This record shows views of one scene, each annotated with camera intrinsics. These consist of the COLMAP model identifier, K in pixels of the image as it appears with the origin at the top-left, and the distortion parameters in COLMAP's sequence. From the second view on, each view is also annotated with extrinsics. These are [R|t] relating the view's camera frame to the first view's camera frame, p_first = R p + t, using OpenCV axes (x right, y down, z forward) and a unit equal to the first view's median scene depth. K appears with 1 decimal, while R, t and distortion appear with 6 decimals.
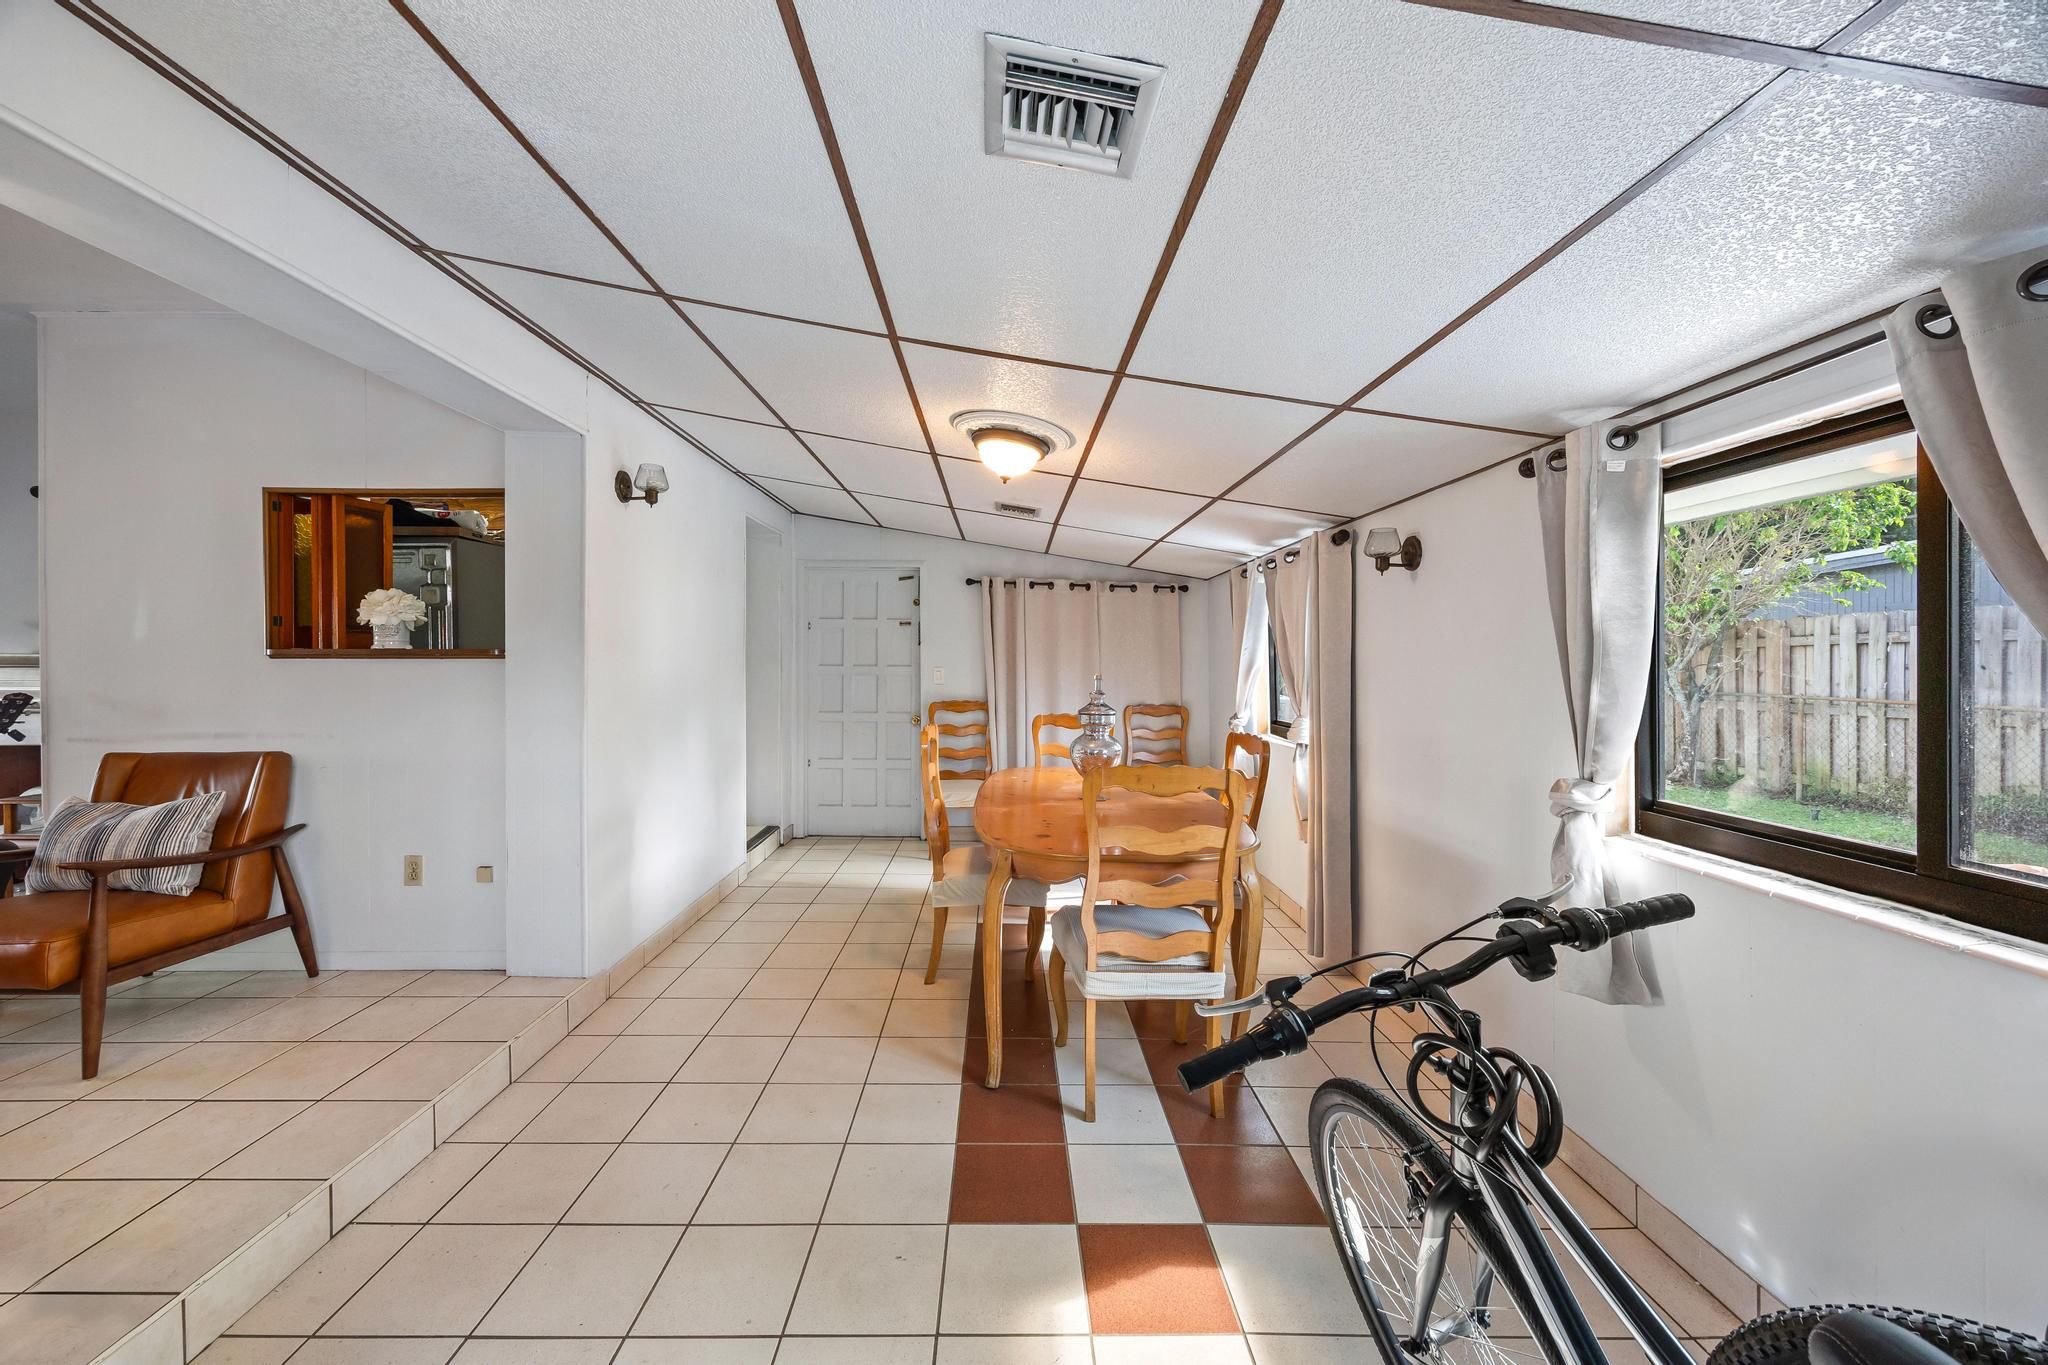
lens RADIAL K [[788.0, 0, 1014.8], [0, 788.0, 662.4], [0, 0, 1]] dist [-0.000415, -0.000266]
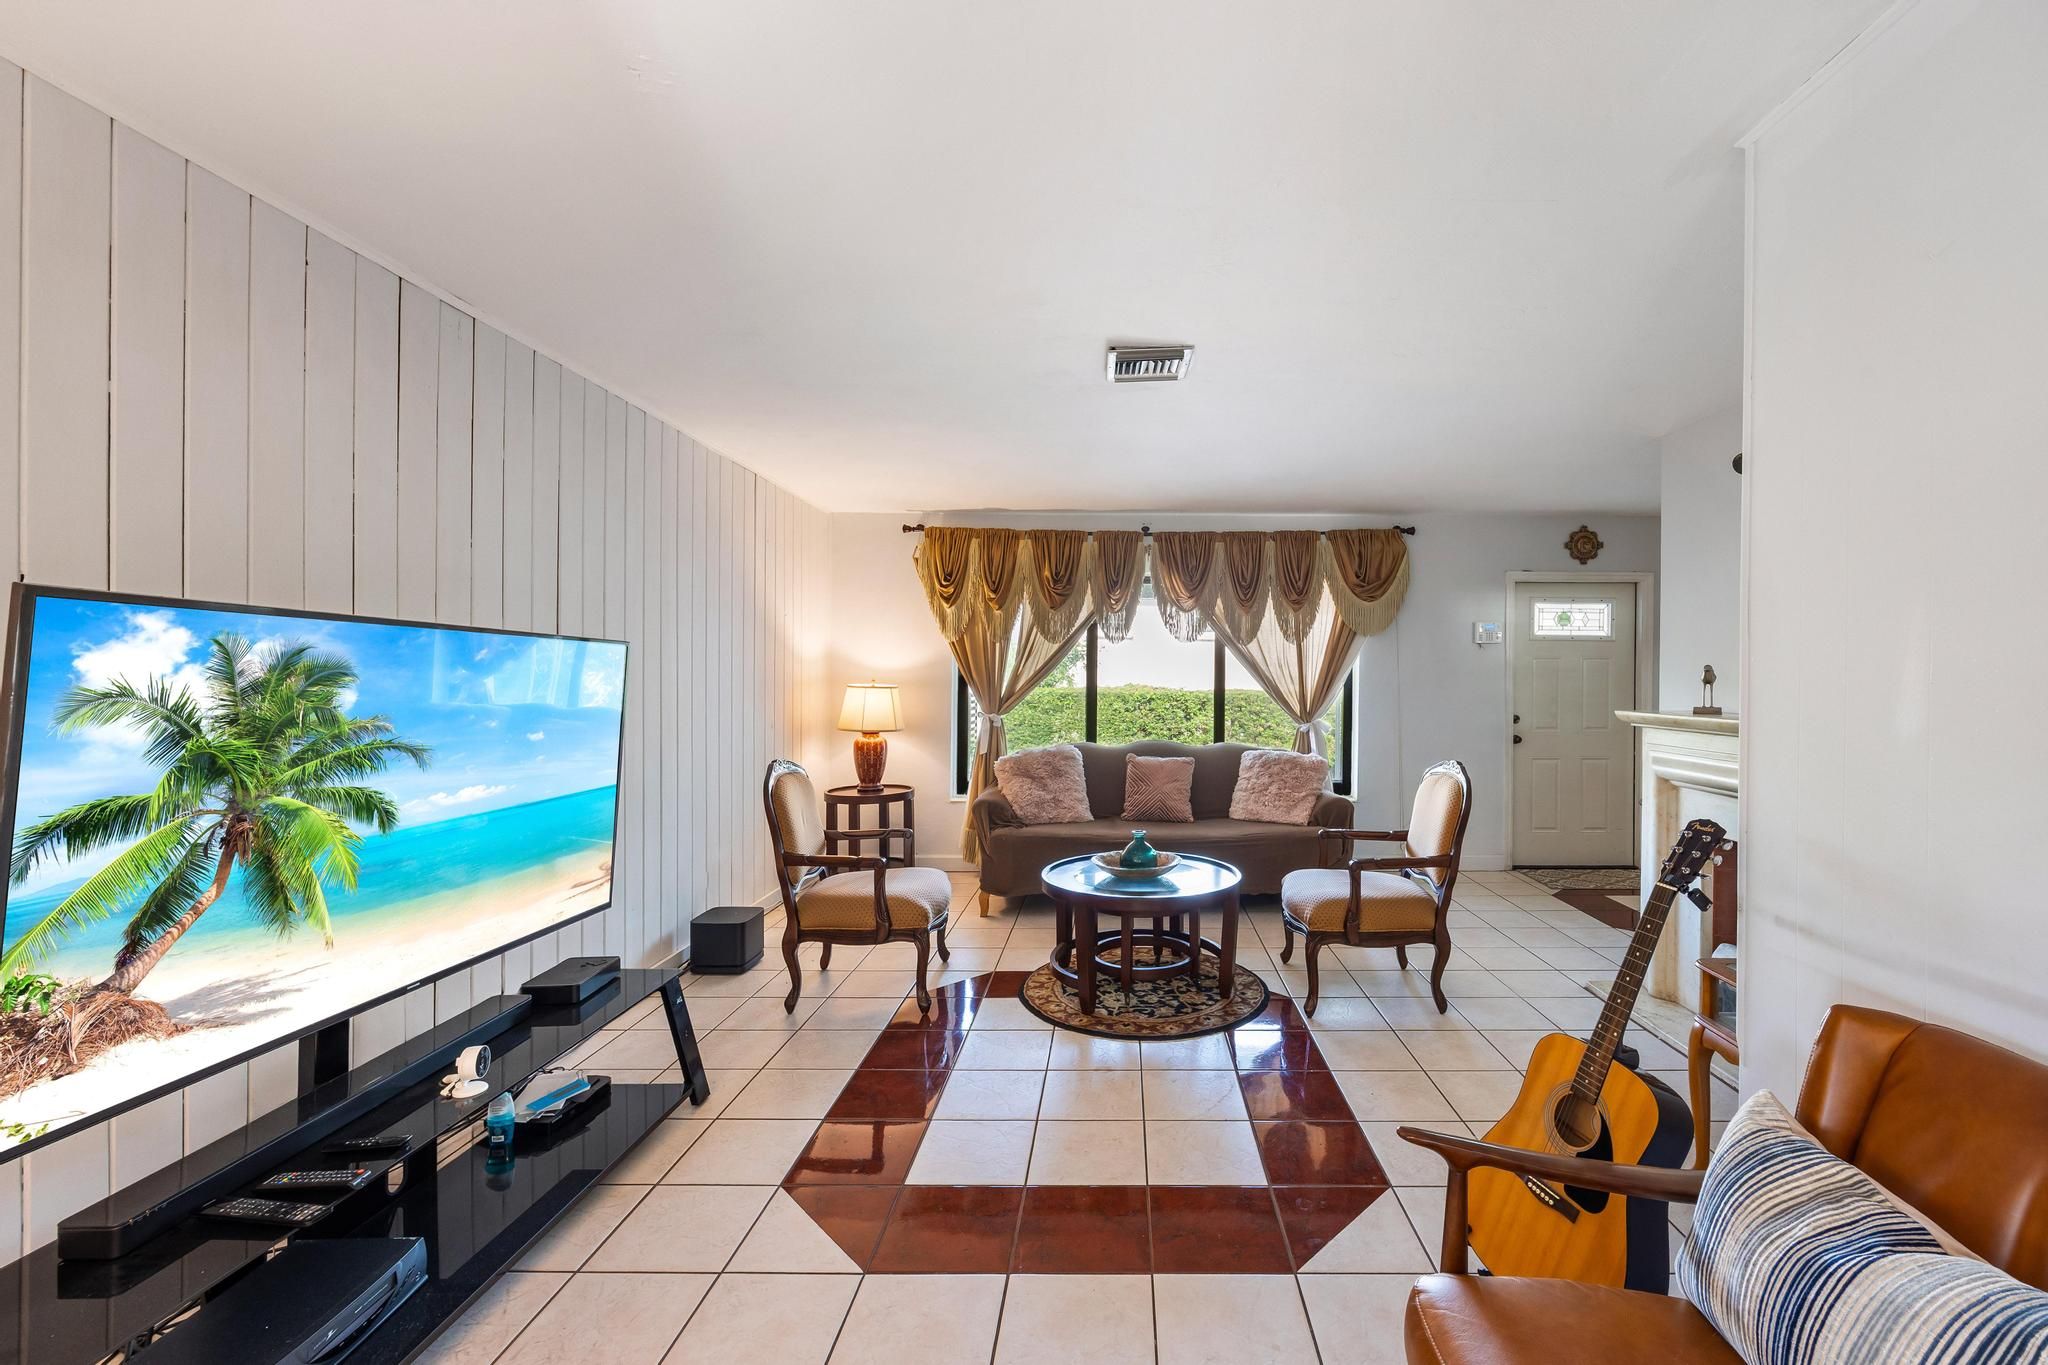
lens RADIAL K [[831.0, 0, 1105.1], [0, 831.0, 671.1], [0, 0, 1]] dist [0.000030, 0.000551]
pose [[-0.032249, -0.003539, -0.999474, -0.621364], [-0.012124, 0.999922, -0.003149, -0.058143], [0.999406, 0.012016, -0.032289, 0.557229]]
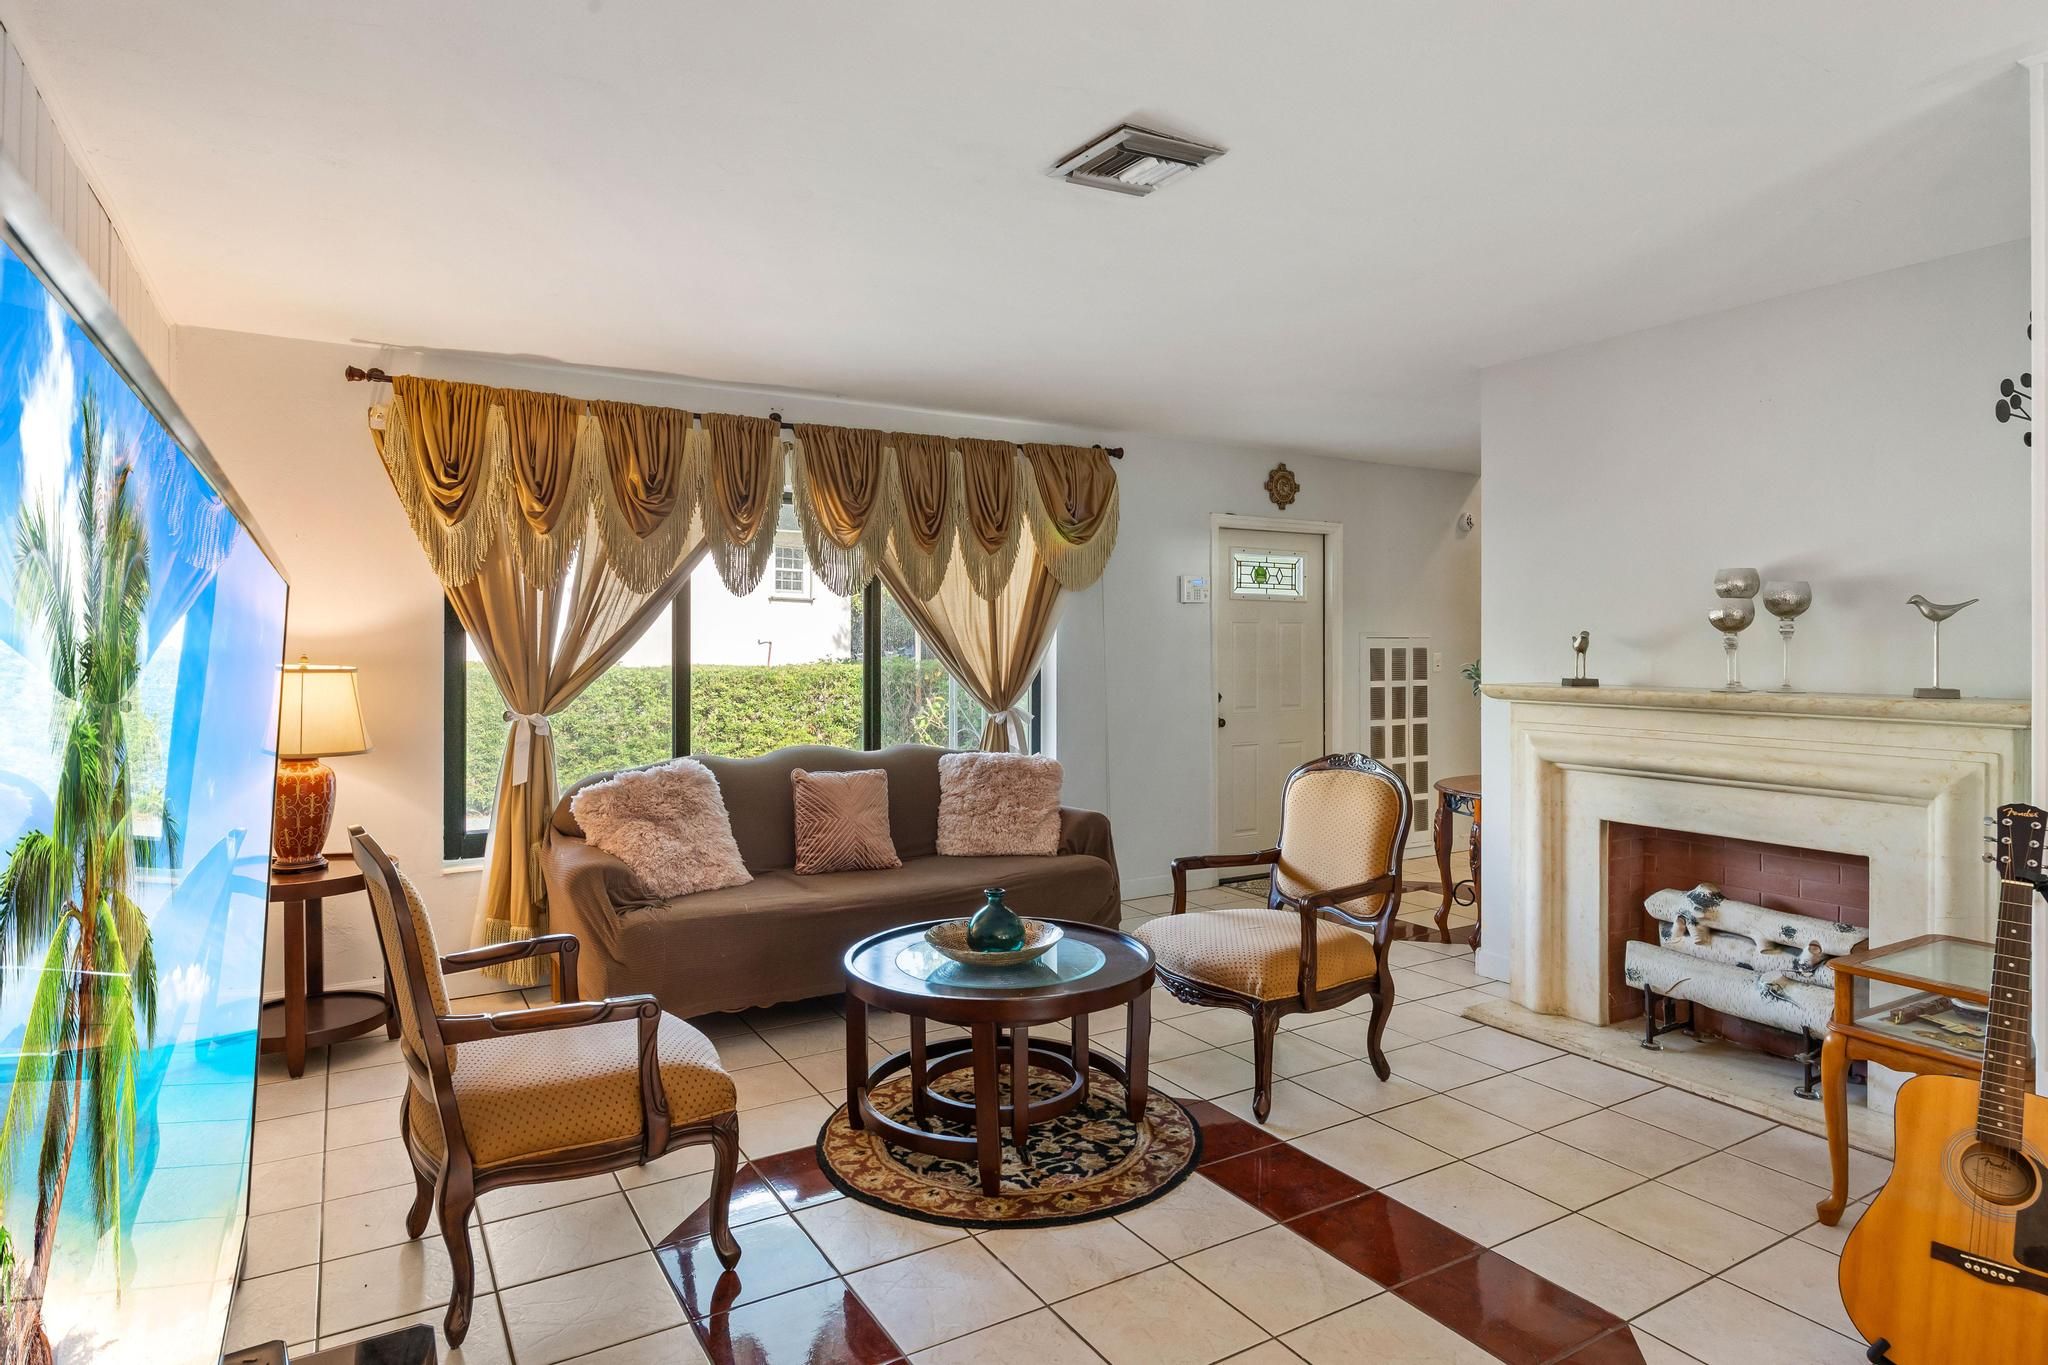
lens RADIAL K [[1156.5, 0, 1011.3], [0, 1156.5, 630.6], [0, 0, 1]] dist [0.002963, -0.001685]
pose [[0.482036, -0.008912, -0.876106, -0.879112], [-0.007152, 0.999875, -0.014106, -0.055779], [0.876122, 0.013065, 0.481912, 0.059037]]
